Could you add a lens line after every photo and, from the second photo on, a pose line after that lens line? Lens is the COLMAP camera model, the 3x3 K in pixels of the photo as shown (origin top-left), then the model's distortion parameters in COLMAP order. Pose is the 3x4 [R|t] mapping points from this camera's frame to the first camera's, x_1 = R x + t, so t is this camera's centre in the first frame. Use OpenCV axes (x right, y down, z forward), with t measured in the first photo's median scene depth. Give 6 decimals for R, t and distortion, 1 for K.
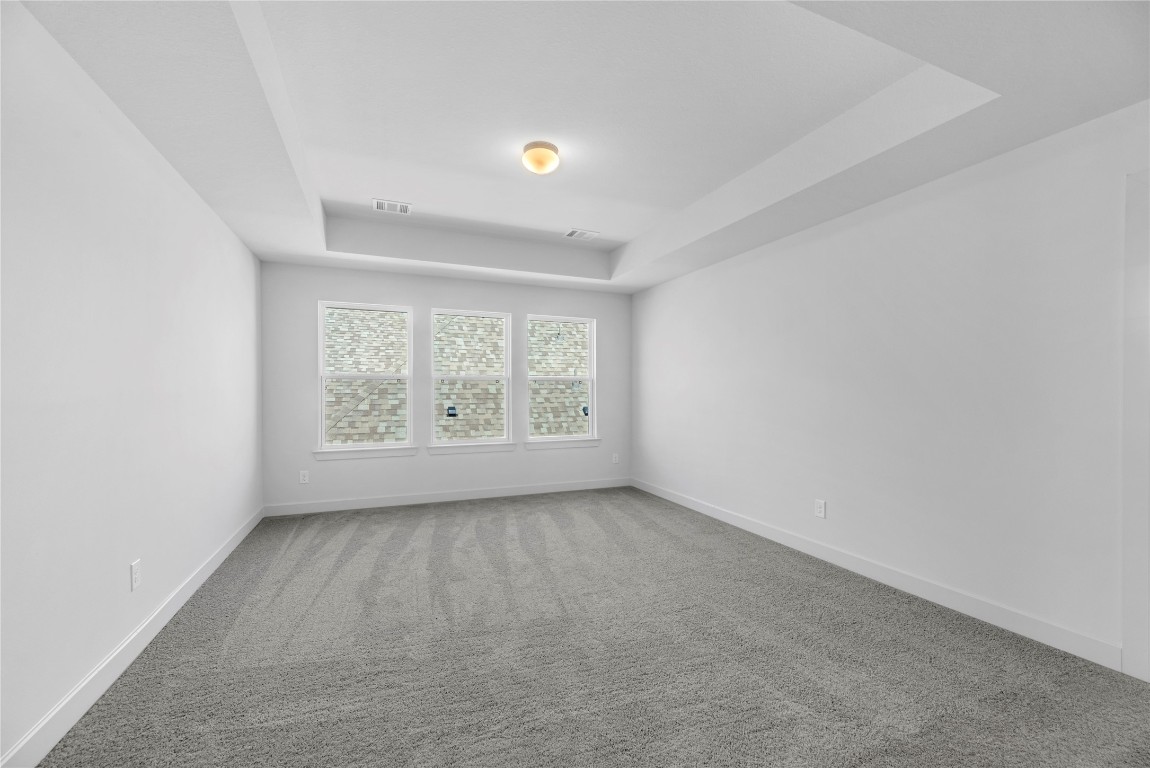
lens RADIAL K [[475.6, 0, 576.3], [0, 475.6, 390.9], [0, 0, 1]] dist [0.002497, 0.000108]
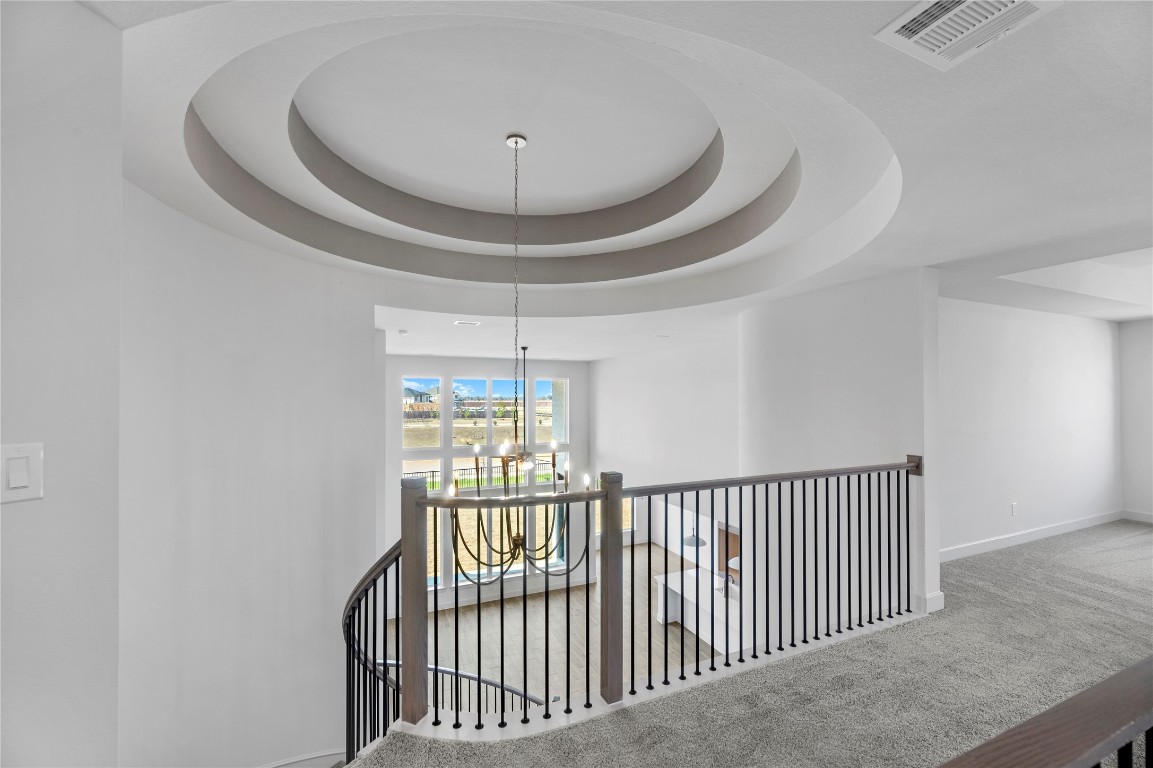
lens RADIAL K [[476.8, 0, 577.8], [0, 476.8, 390.9], [0, 0, 1]] dist [0.002497, 0.000108]
pose [[0.032279, -0.009254, -0.999436, 0.730355], [0.000761, 0.999957, -0.009234, -0.085201], [0.999479, -0.000462, 0.032285, -0.650364]]
